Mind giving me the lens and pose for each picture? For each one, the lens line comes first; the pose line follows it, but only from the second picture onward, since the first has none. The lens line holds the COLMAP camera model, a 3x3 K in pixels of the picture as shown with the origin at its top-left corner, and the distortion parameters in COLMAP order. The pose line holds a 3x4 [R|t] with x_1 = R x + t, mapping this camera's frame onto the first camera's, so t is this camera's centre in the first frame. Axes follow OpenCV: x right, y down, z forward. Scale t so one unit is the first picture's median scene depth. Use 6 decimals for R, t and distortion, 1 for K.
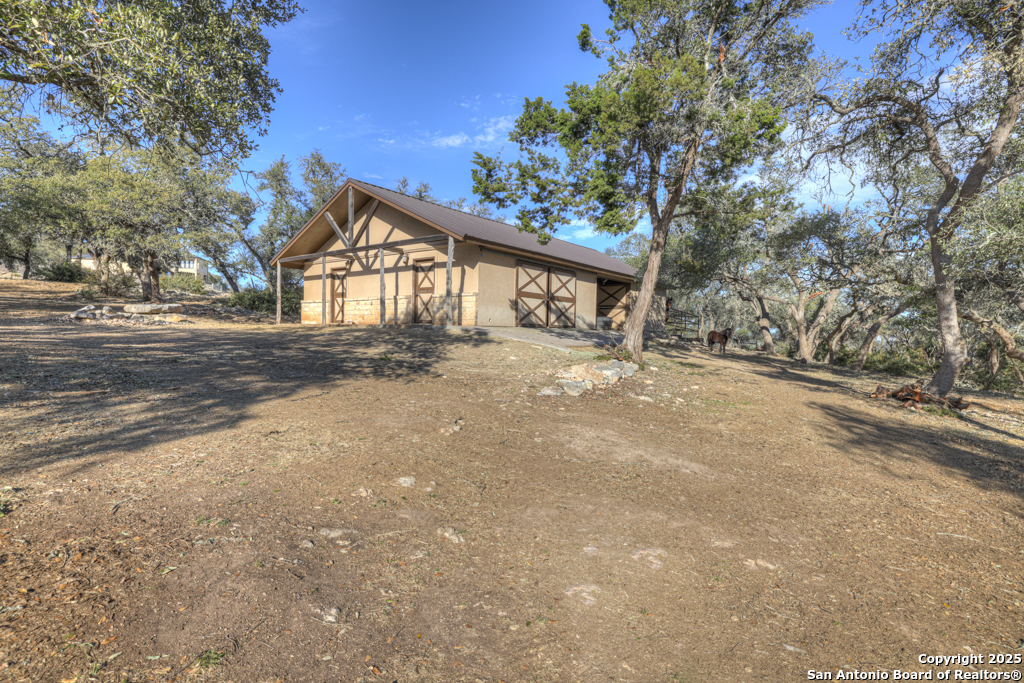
lens RADIAL K [[515.9, 0, 512.0], [0, 515.9, 341.5], [0, 0, 1]] dist [-0.029550, 0.000535]
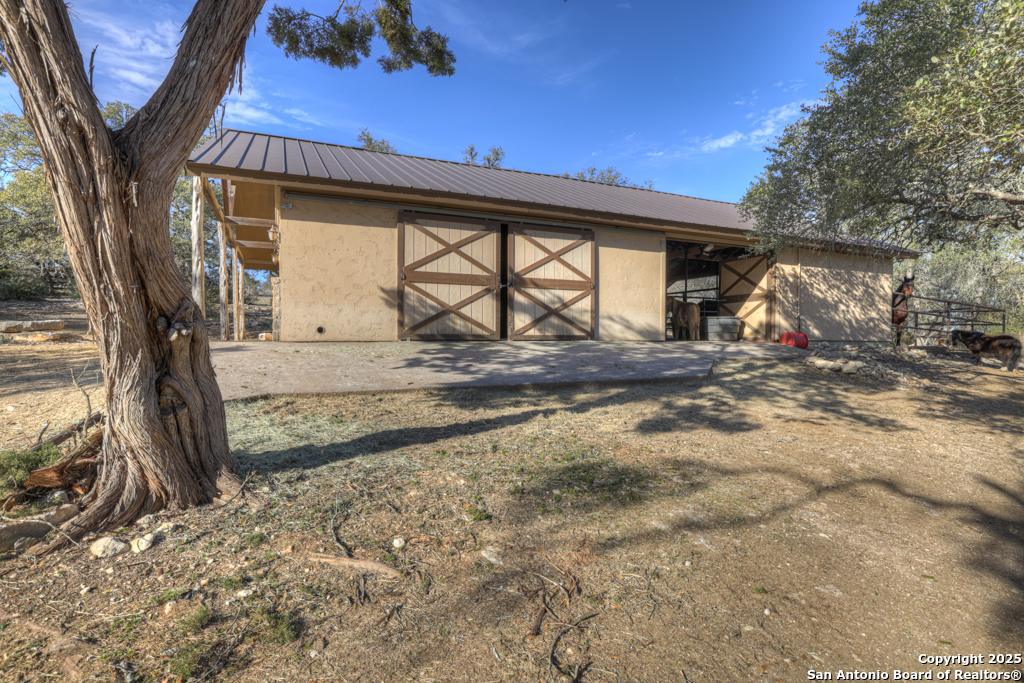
lens RADIAL K [[515.9, 0, 512.0], [0, 515.9, 341.5], [0, 0, 1]] dist [-0.029550, 0.000535]
pose [[0.874995, -0.014517, -0.483913, 0.320101], [0.005515, 0.999784, -0.020021, -0.015363], [0.484100, 0.014850, 0.874887, 0.548093]]
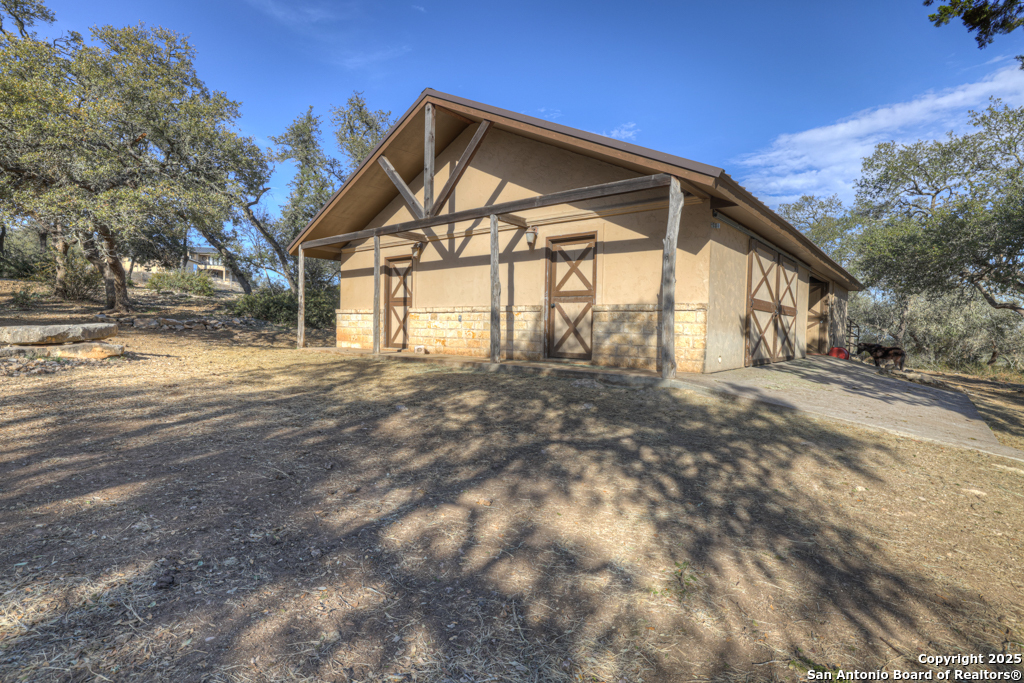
lens RADIAL K [[515.9, 0, 512.0], [0, 515.9, 341.5], [0, 0, 1]] dist [-0.029550, 0.000535]
pose [[0.998715, 0.005389, -0.050394, -0.183427], [-0.005124, 0.999972, 0.005401, -0.050469], [0.050422, -0.005136, 0.998715, 0.426751]]
